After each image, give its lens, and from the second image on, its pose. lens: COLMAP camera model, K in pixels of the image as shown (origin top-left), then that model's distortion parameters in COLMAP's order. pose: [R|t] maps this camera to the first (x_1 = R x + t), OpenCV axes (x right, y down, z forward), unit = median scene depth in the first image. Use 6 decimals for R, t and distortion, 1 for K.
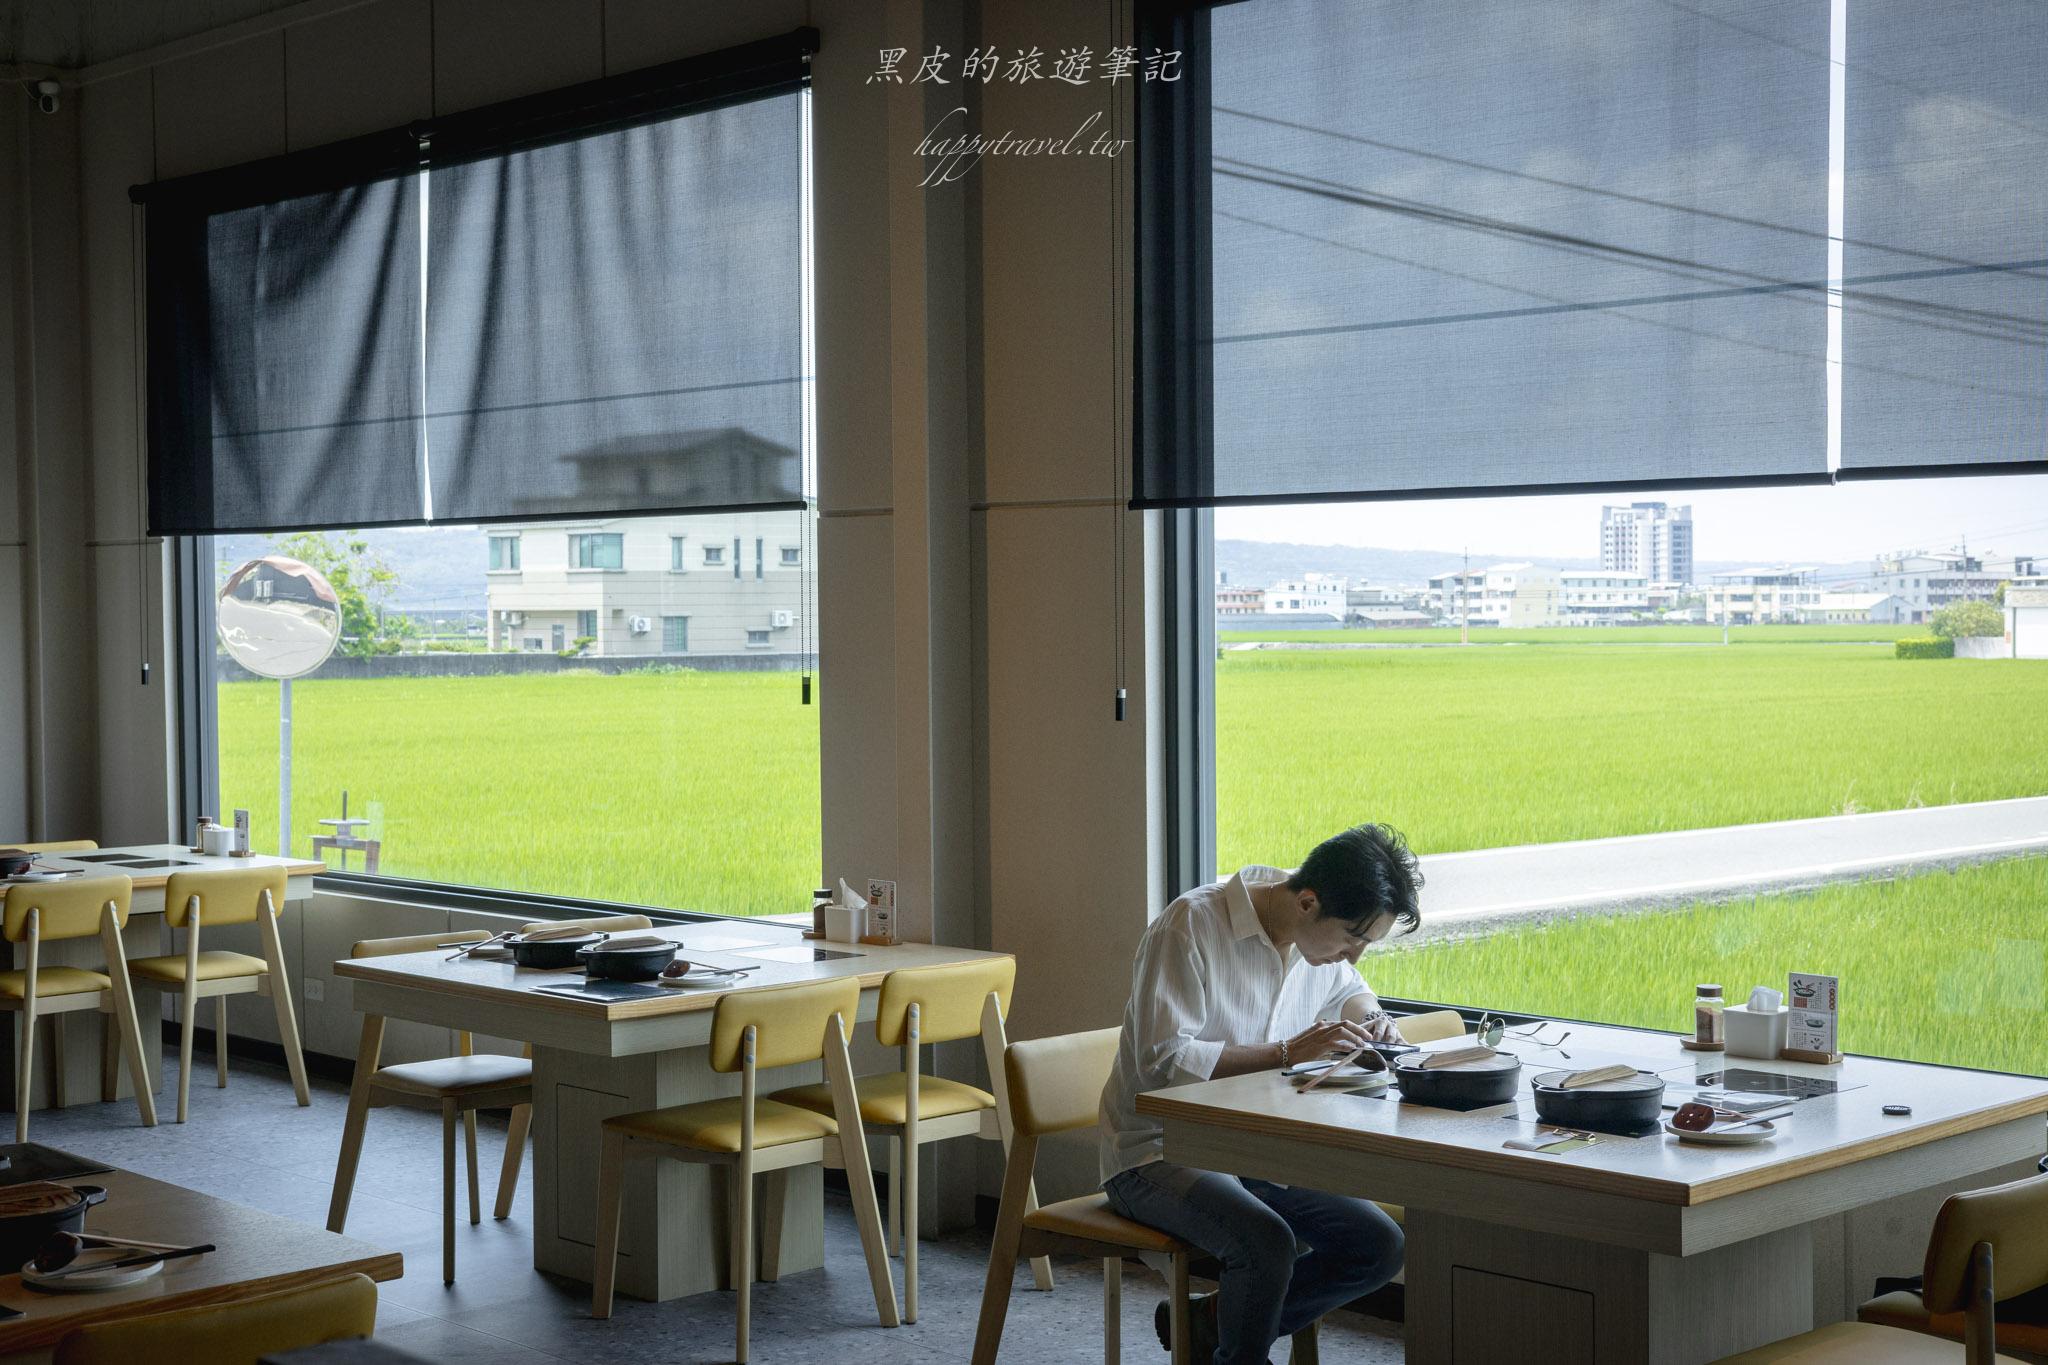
lens RADIAL K [[3033.1, 0, 1023.9], [0, 3033.1, 680.1], [0, 0, 1]] dist [0.059618, 0.000000]
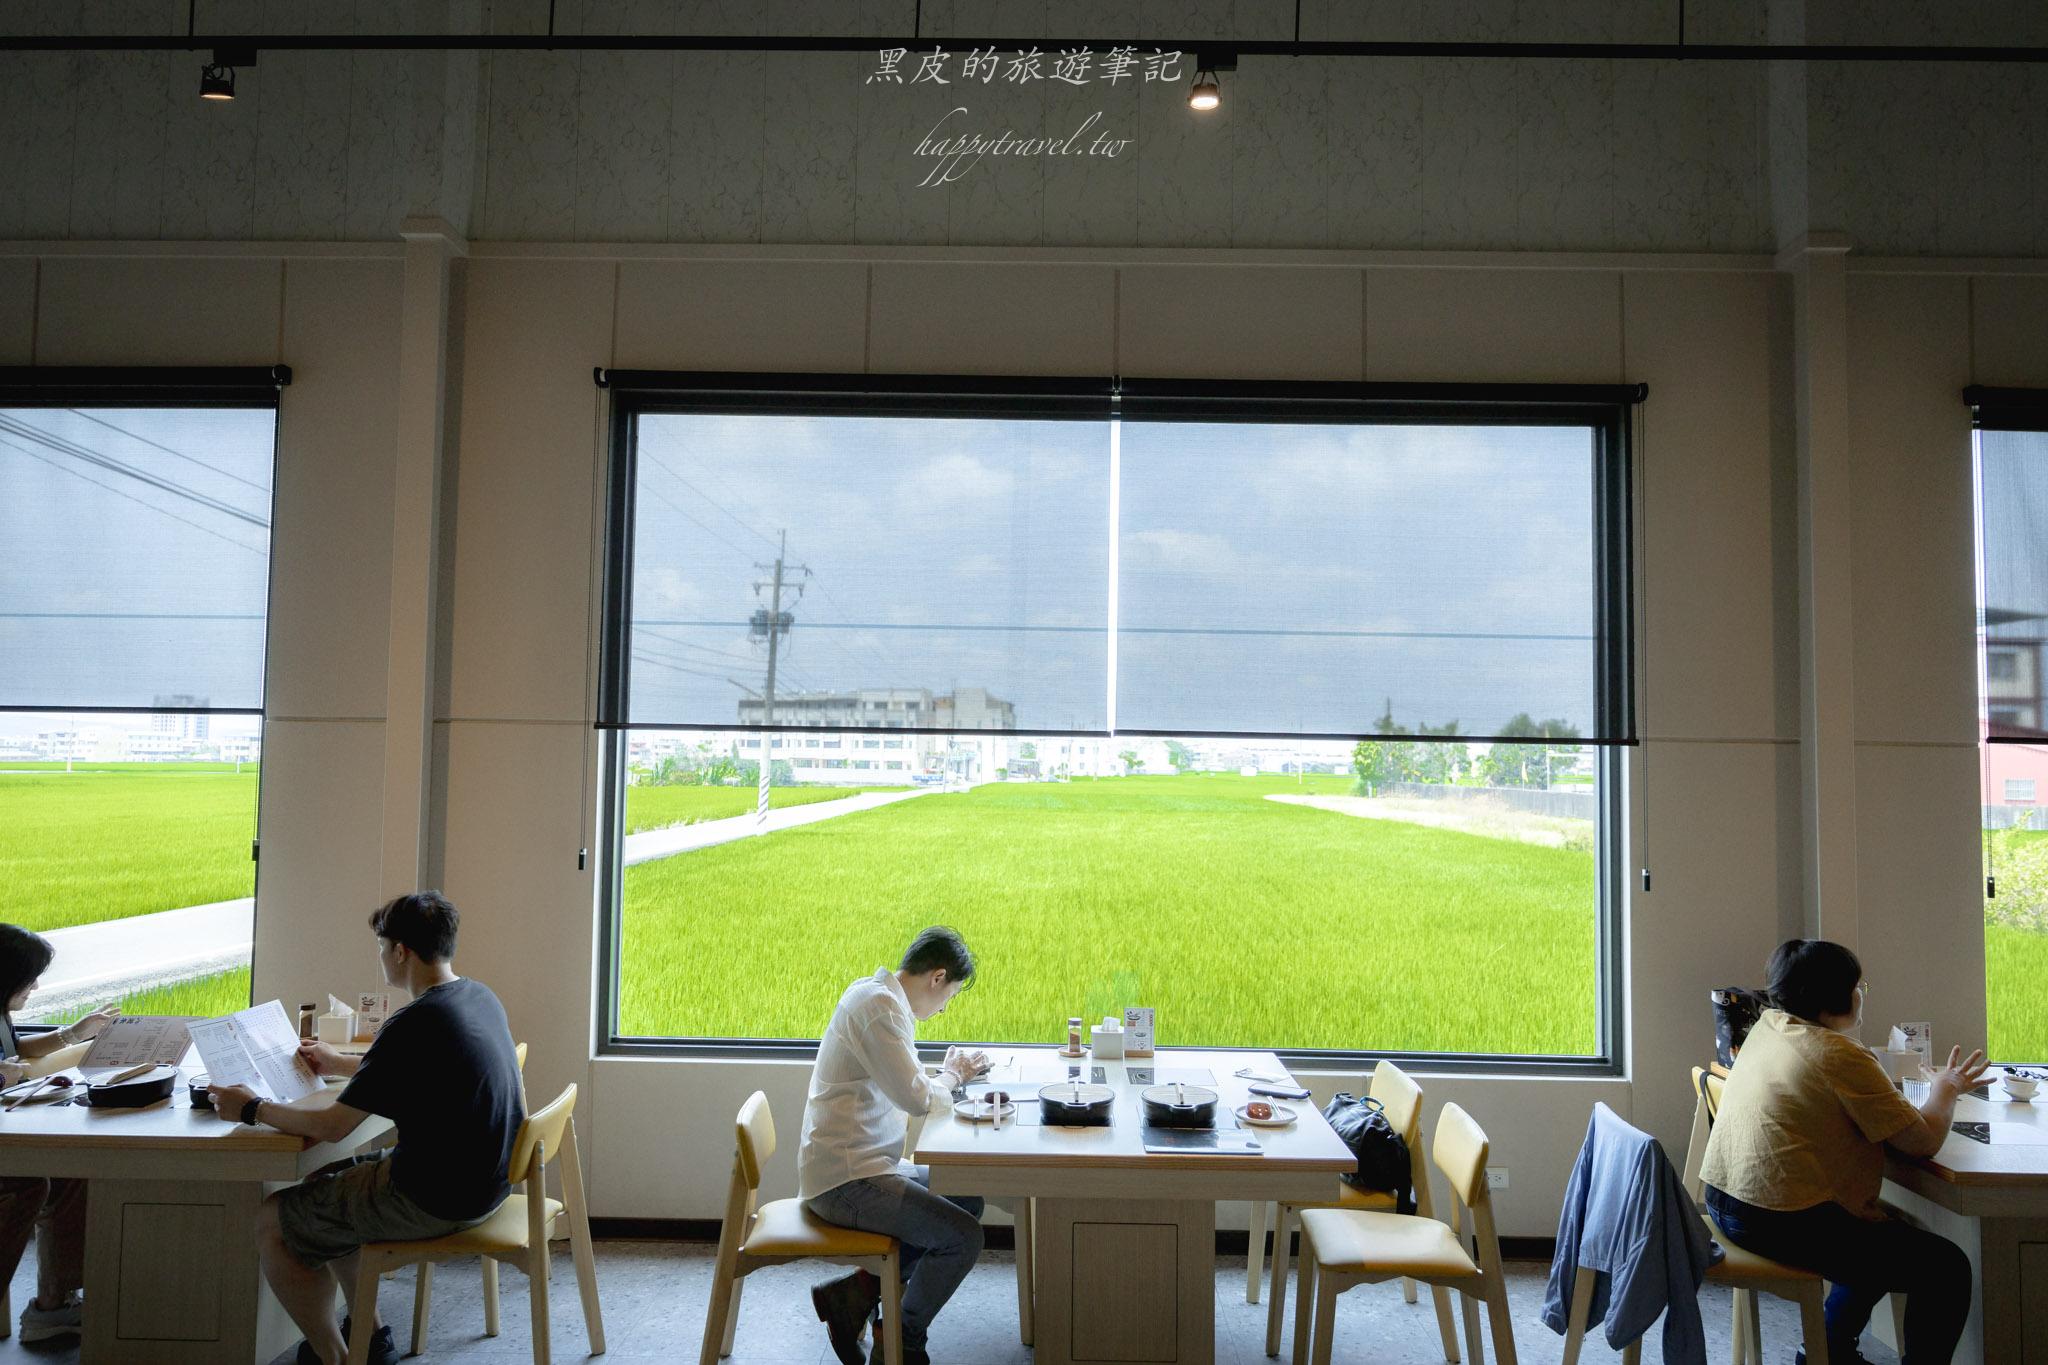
lens RADIAL K [[1381.3, 0, 1015.4], [0, 1381.3, 689.2], [0, 0, 1]] dist [0.034540, 0.002016]
pose [[0.705501, 0.051947, 0.706803, -0.306150], [-0.002862, 0.997511, -0.070456, -0.027890], [-0.708703, 0.047684, 0.703893, 0.361874]]
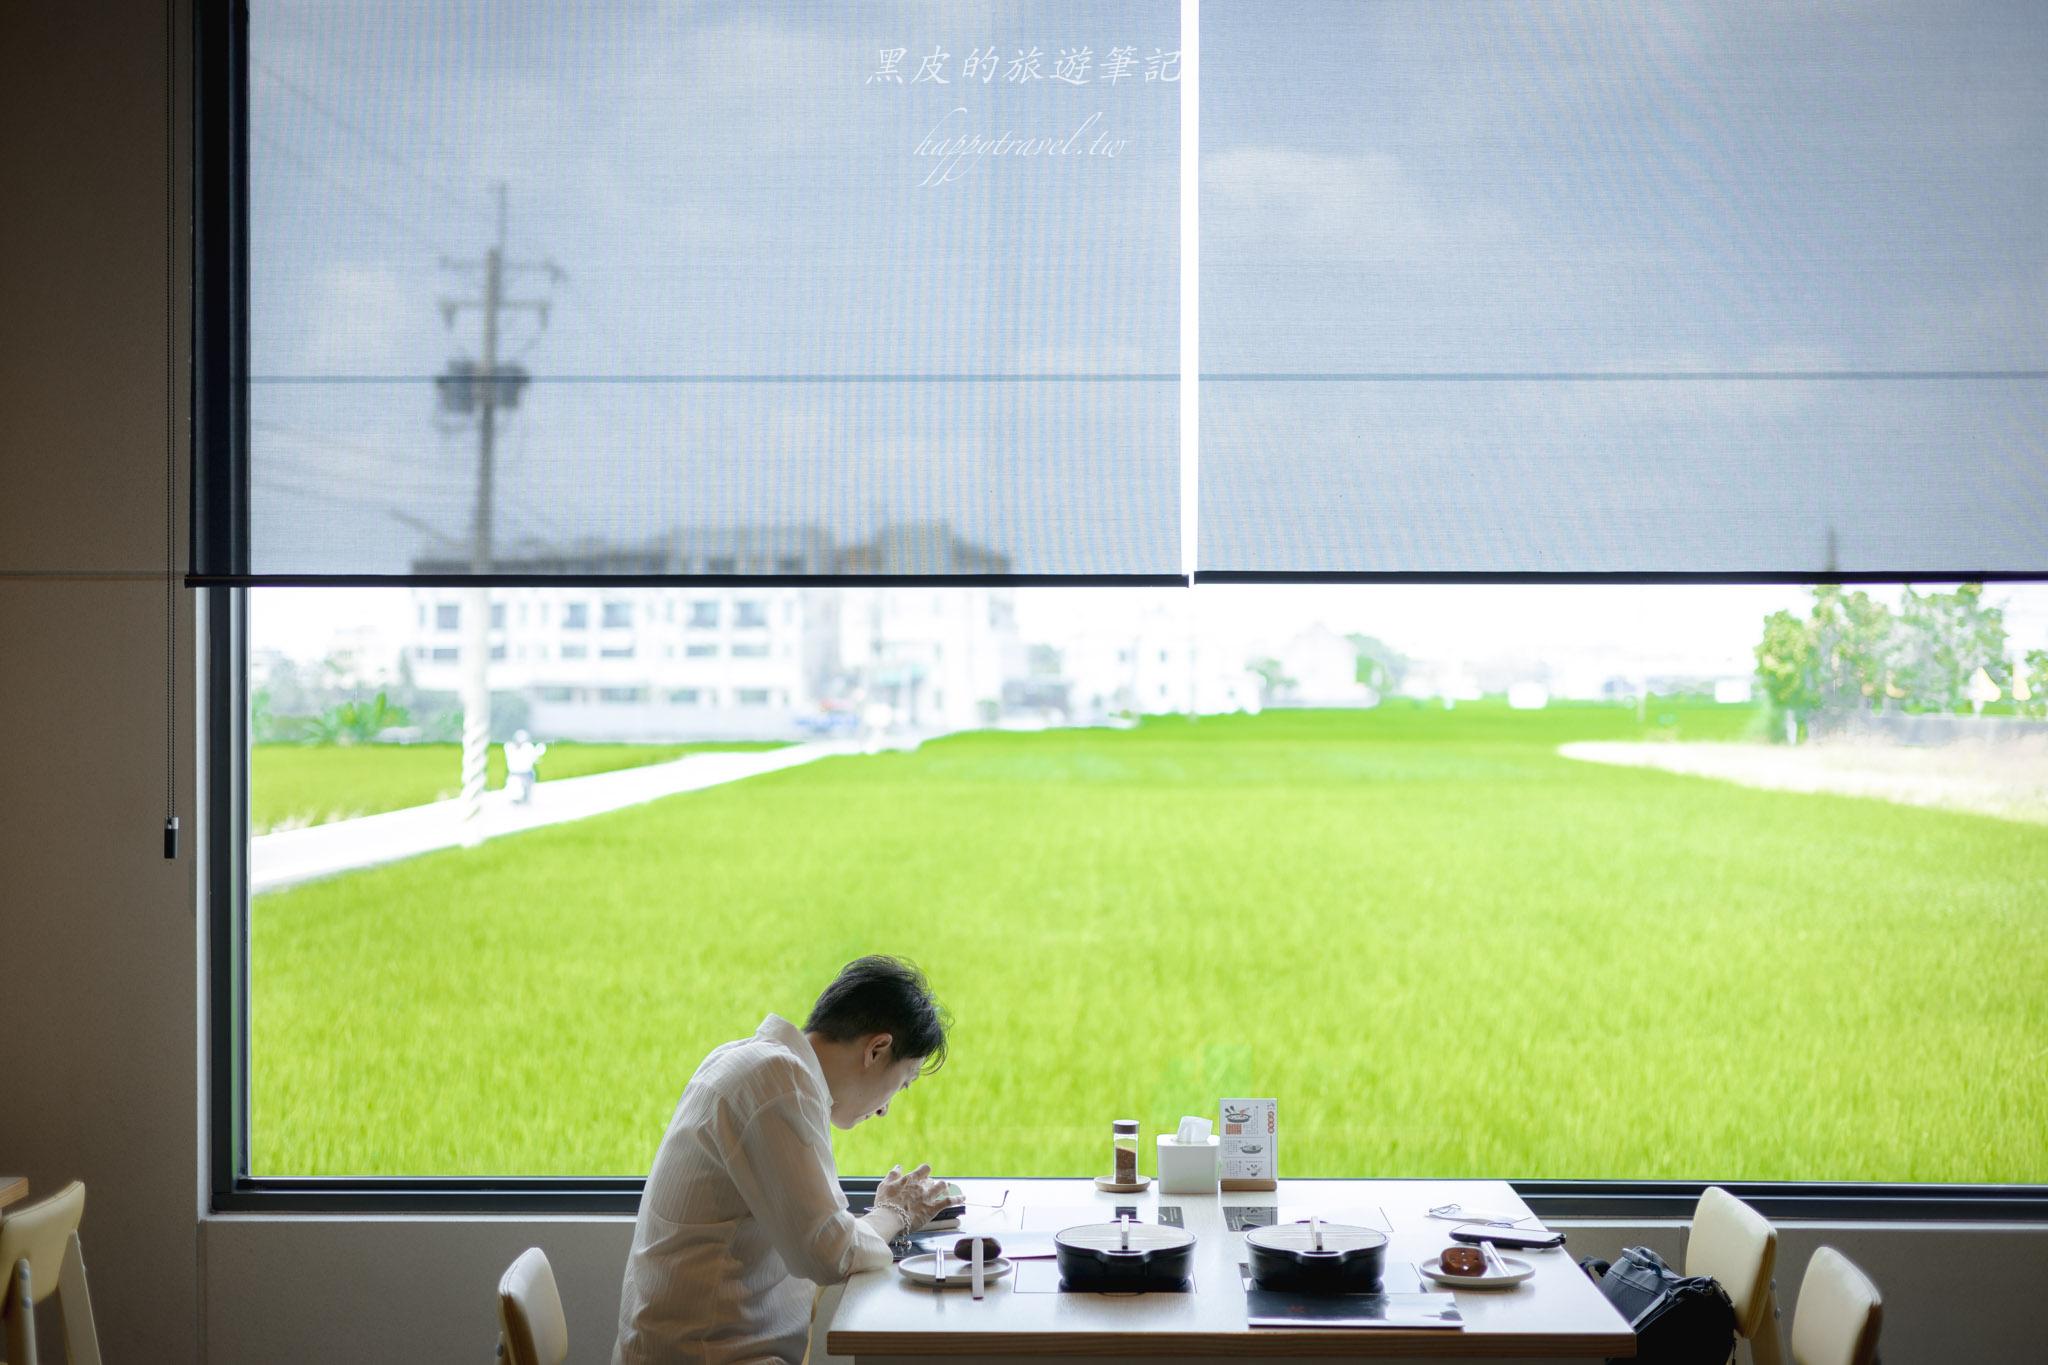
lens RADIAL K [[3033.1, 0, 1023.3], [0, 3033.1, 676.8], [0, 0, 1]] dist [0.059618, 0.000000]
pose [[0.704433, 0.004117, 0.709758, -0.369102], [0.015262, 0.999664, -0.020946, -0.013394], [-0.709606, 0.025587, 0.704134, 0.294374]]
